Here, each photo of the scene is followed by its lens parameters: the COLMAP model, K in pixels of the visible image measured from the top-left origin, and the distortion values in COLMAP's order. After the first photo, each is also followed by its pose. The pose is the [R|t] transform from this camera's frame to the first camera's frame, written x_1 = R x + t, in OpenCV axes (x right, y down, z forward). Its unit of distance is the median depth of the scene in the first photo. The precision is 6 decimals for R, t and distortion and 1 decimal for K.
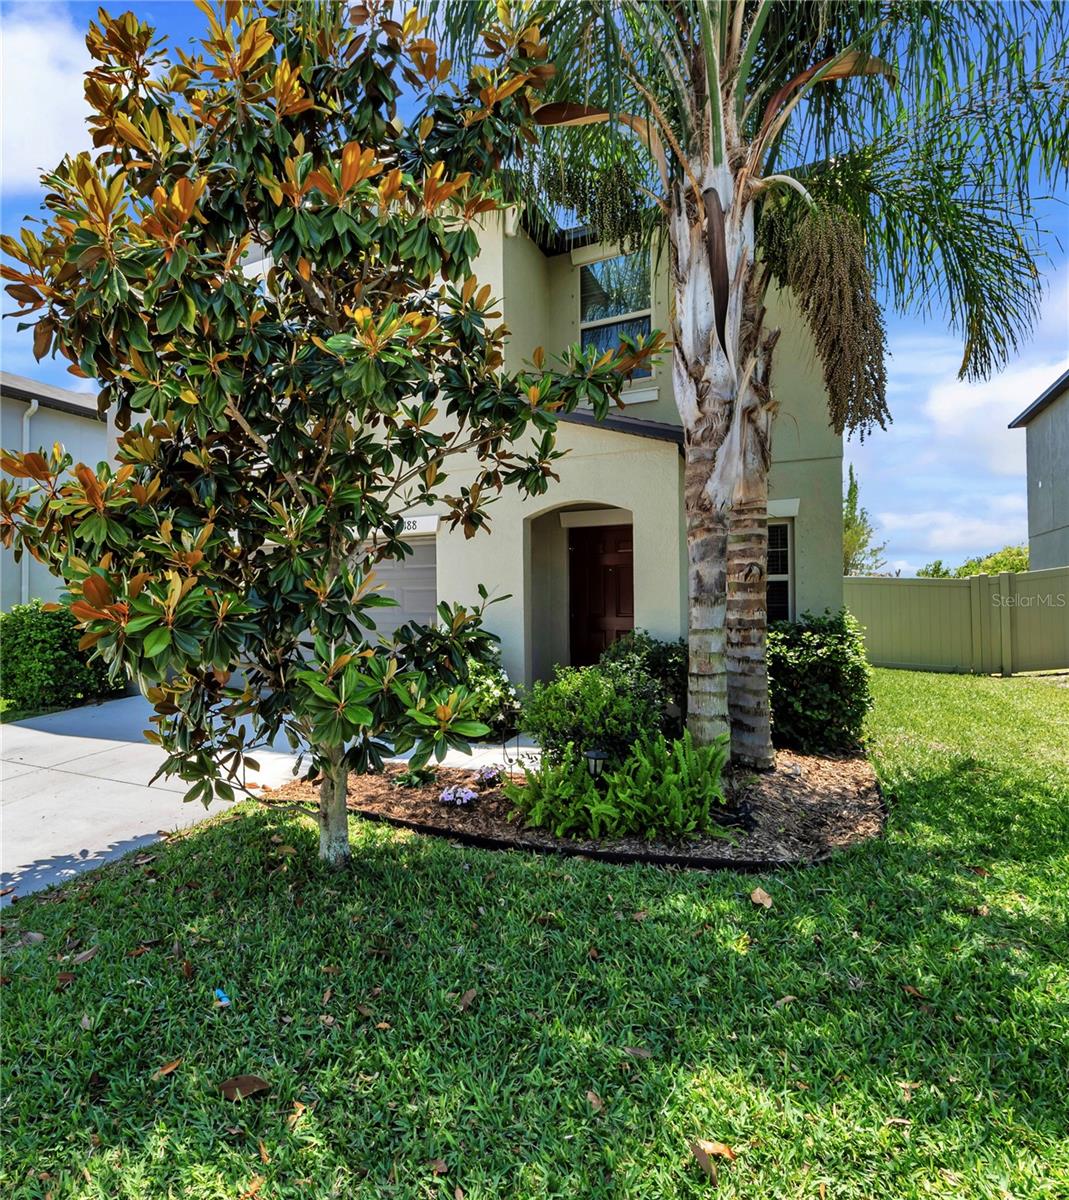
lens RADIAL K [[506.3, 0, 531.7], [0, 506.3, 600.7], [0, 0, 1]] dist [0.000412, 0.000001]
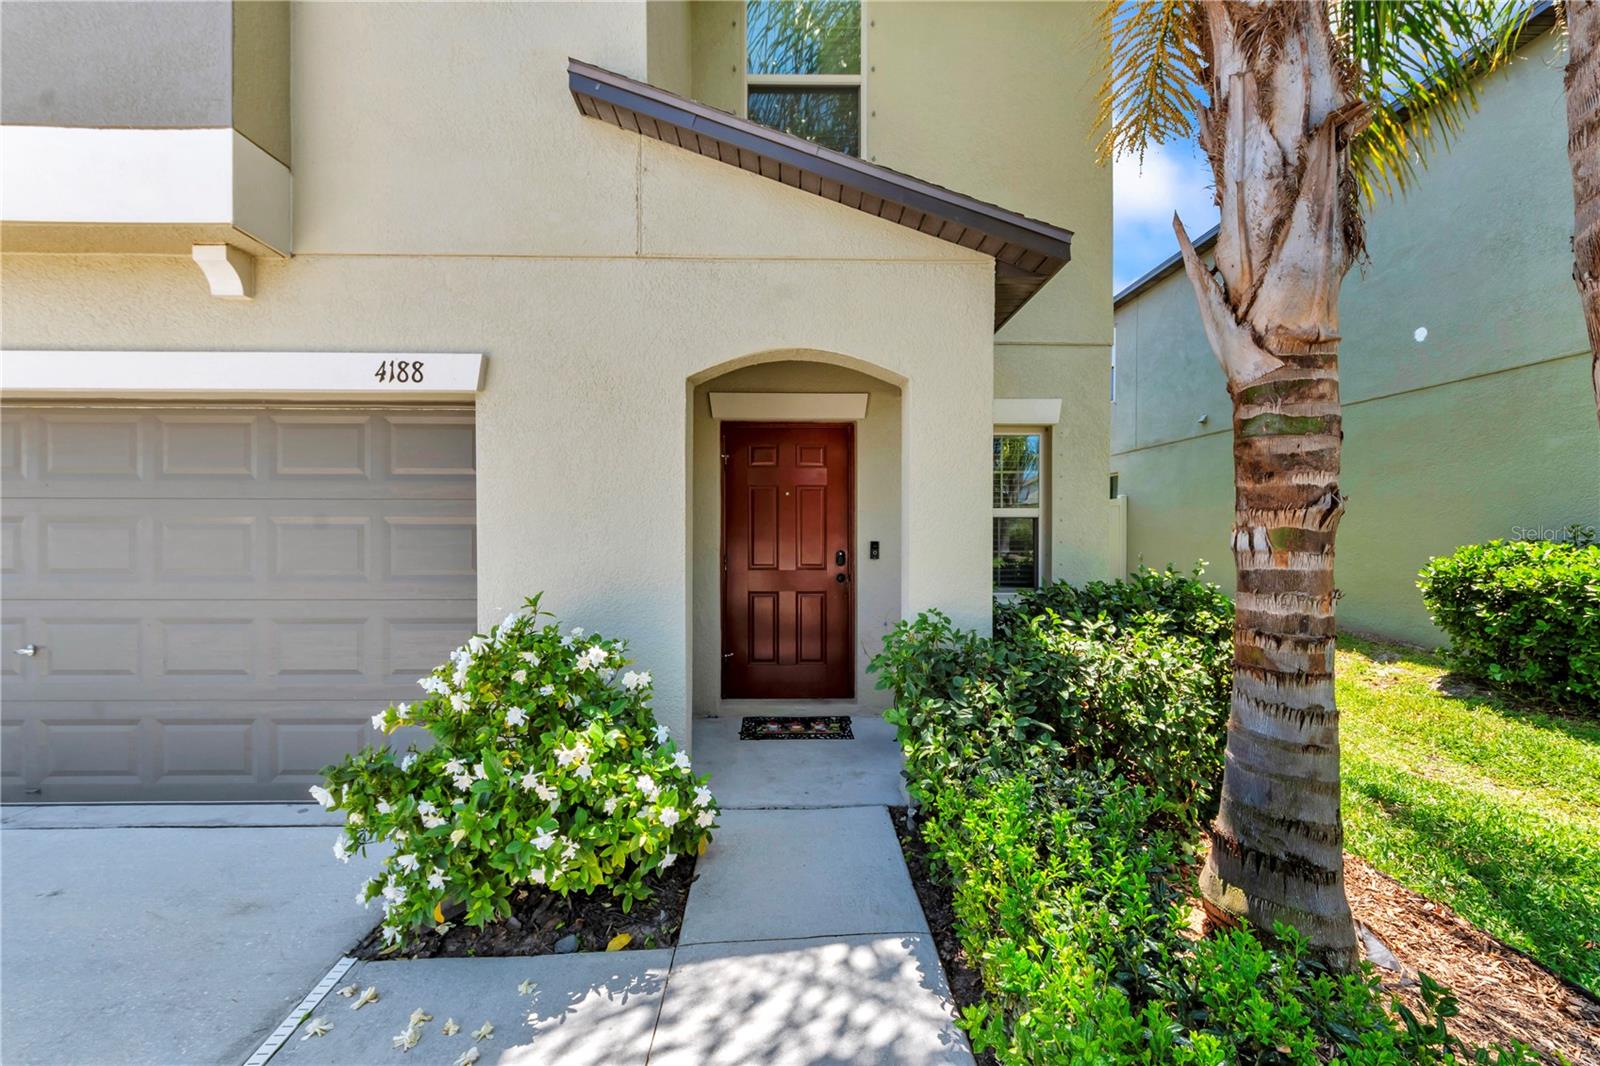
lens RADIAL K [[593.4, 0, 809.3], [0, 593.4, 540.0], [0, 0, 1]] dist [0.000193, 0.000006]
pose [[0.941542, 0.005256, 0.336854, -0.099980], [-0.011126, 0.999818, 0.015499, -0.021420], [-0.336711, -0.018341, 0.941429, 0.471496]]
